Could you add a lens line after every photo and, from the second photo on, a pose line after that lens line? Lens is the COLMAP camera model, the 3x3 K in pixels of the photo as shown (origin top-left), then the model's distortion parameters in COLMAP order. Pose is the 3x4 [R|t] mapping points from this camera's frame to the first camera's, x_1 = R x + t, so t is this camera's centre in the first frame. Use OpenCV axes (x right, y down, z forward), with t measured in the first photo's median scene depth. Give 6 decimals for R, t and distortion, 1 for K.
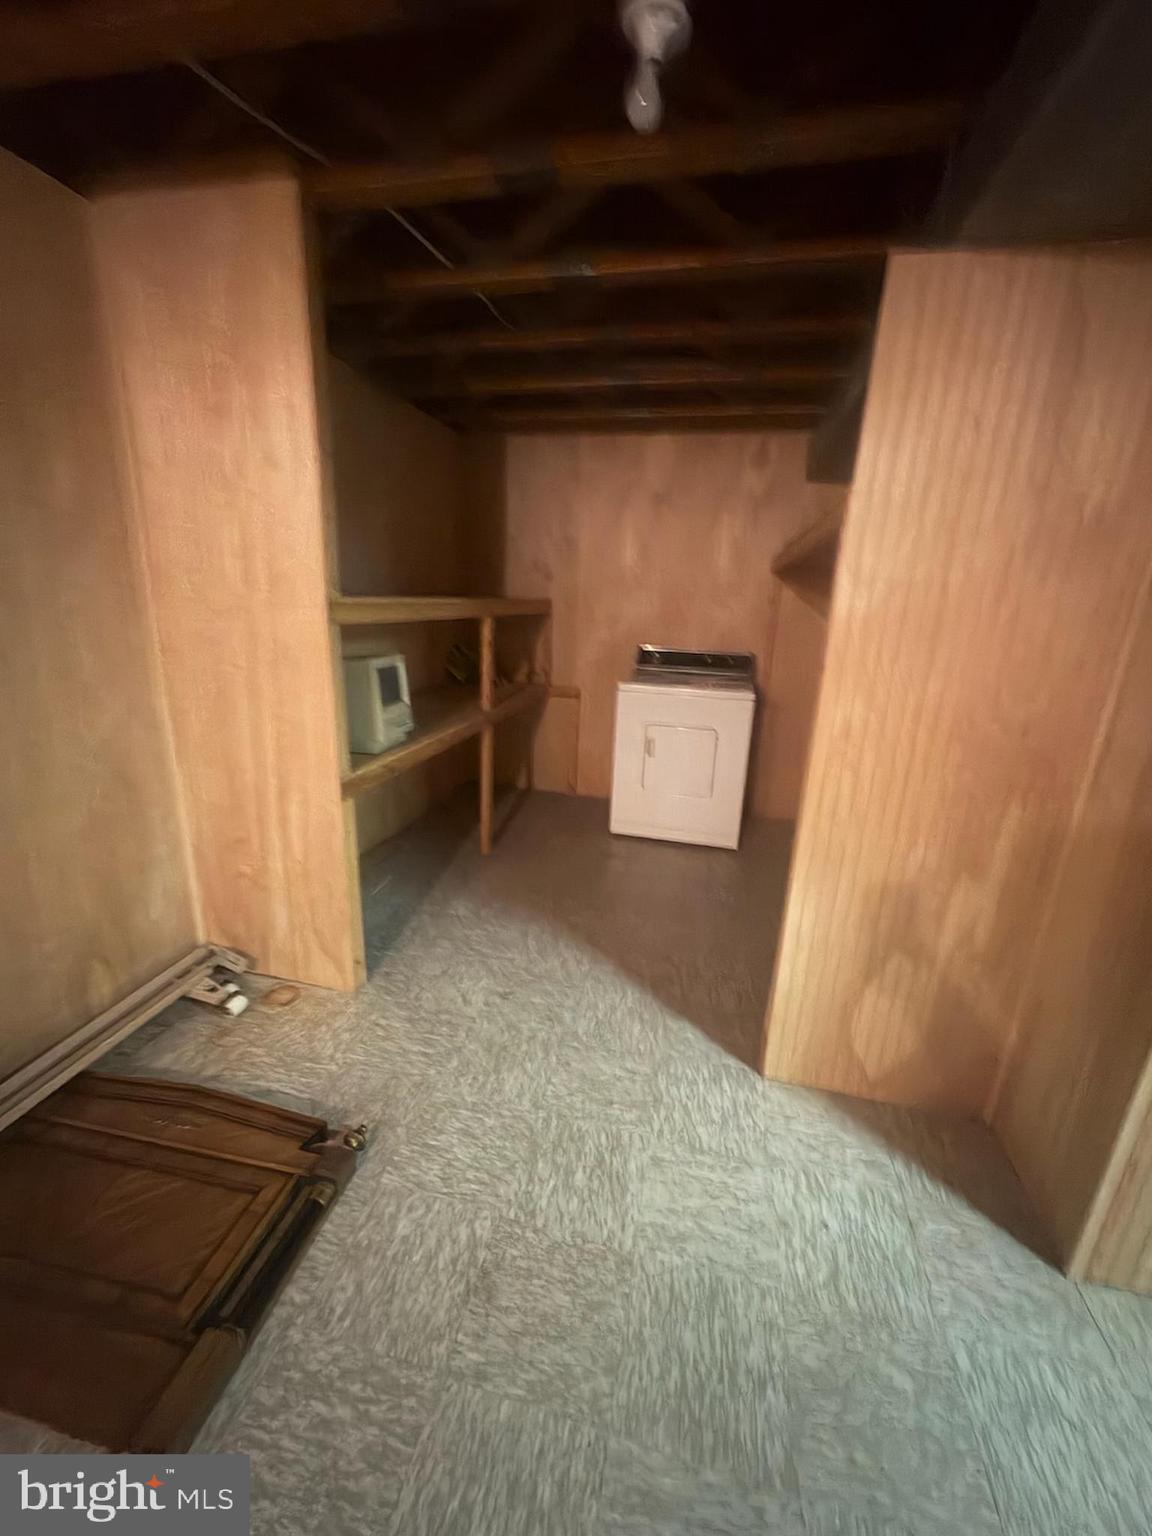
lens RADIAL K [[608.6, 0, 575.2], [0, 608.6, 766.8], [0, 0, 1]] dist [-0.001646, -0.000195]
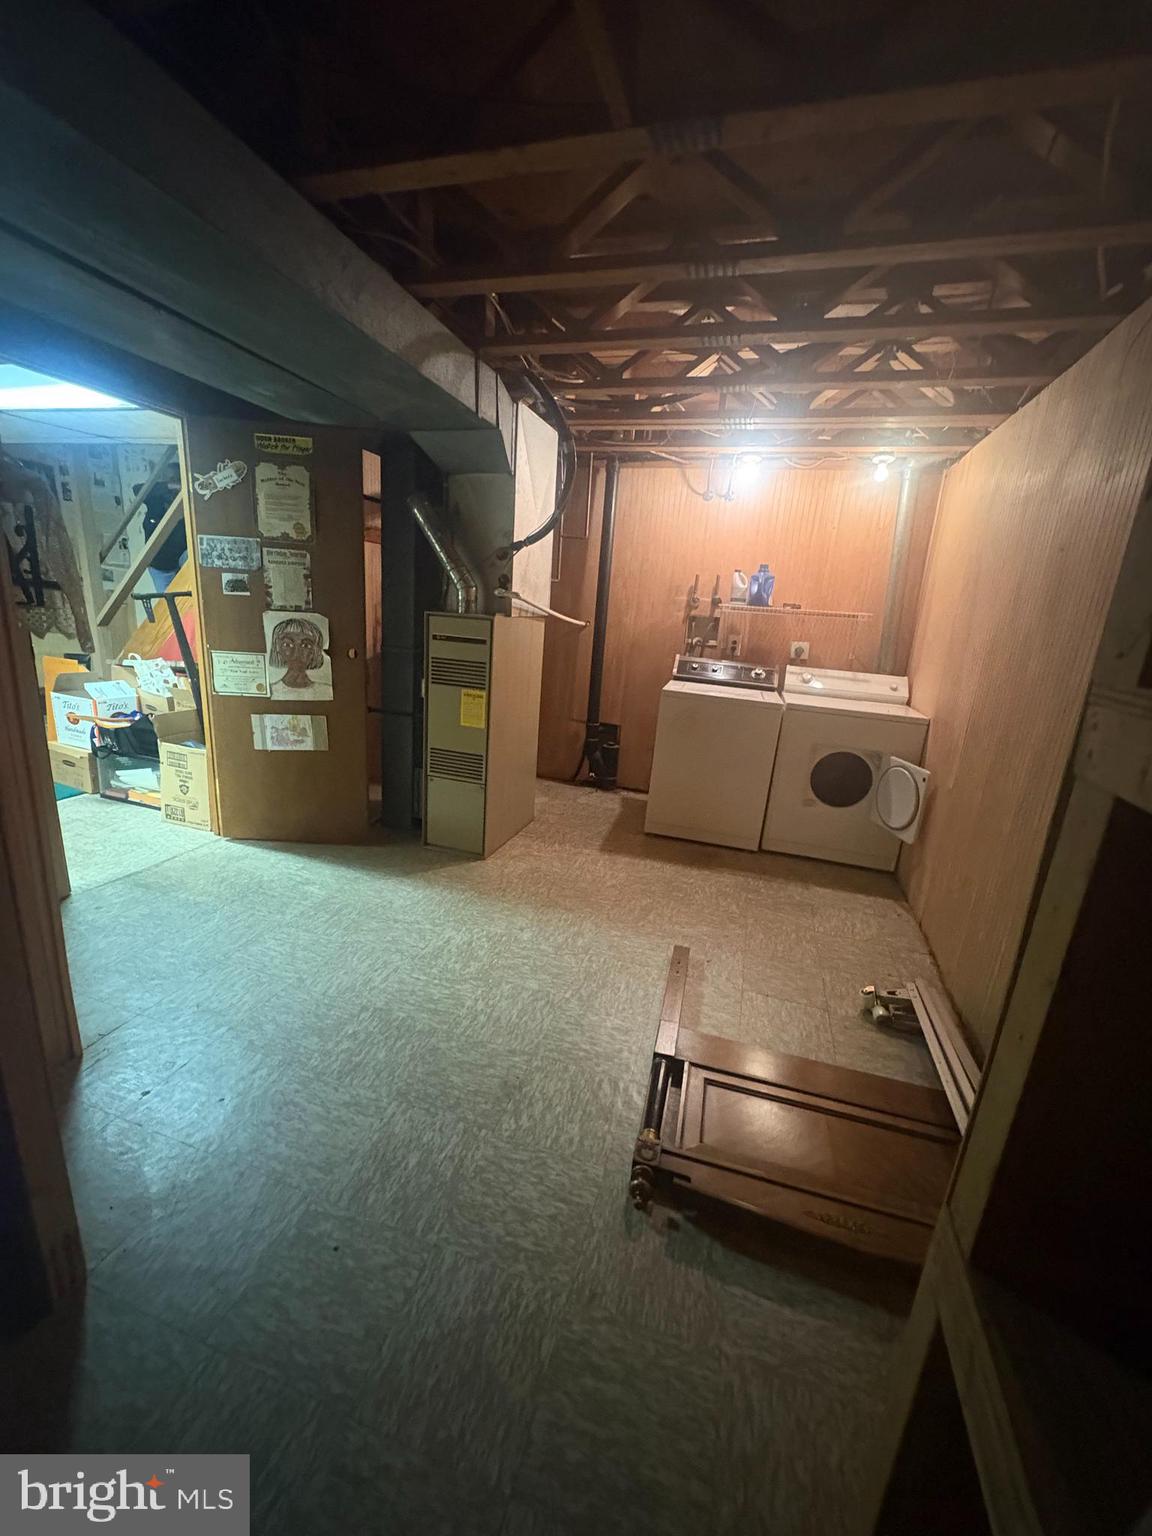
lens RADIAL K [[608.6, 0, 575.2], [0, 608.6, 766.8], [0, 0, 1]] dist [-0.001646, -0.000195]
pose [[-0.991394, -0.126001, 0.035512, -0.218546], [-0.089941, 0.852705, 0.514592, -0.445590], [-0.095121, 0.506970, -0.856699, 1.538166]]
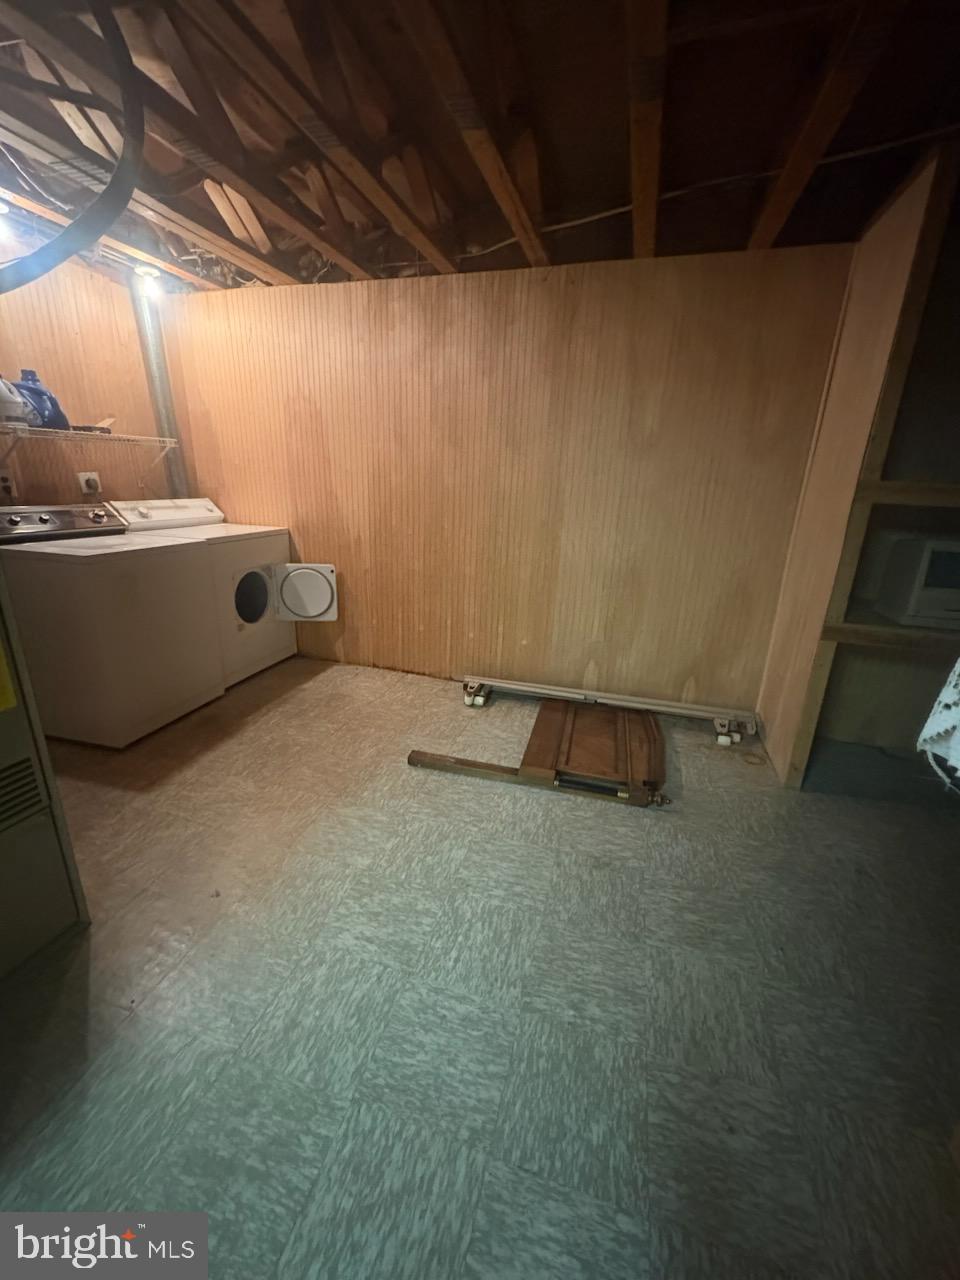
lens RADIAL K [[507.2, 0, 479.3], [0, 507.2, 639.0], [0, 0, 1]] dist [-0.001646, -0.000195]
pose [[-0.061341, 0.265141, -0.962256, 0.926189], [-0.313172, 0.910275, 0.270782, -0.012229], [0.947713, 0.317961, 0.027197, 0.362144]]
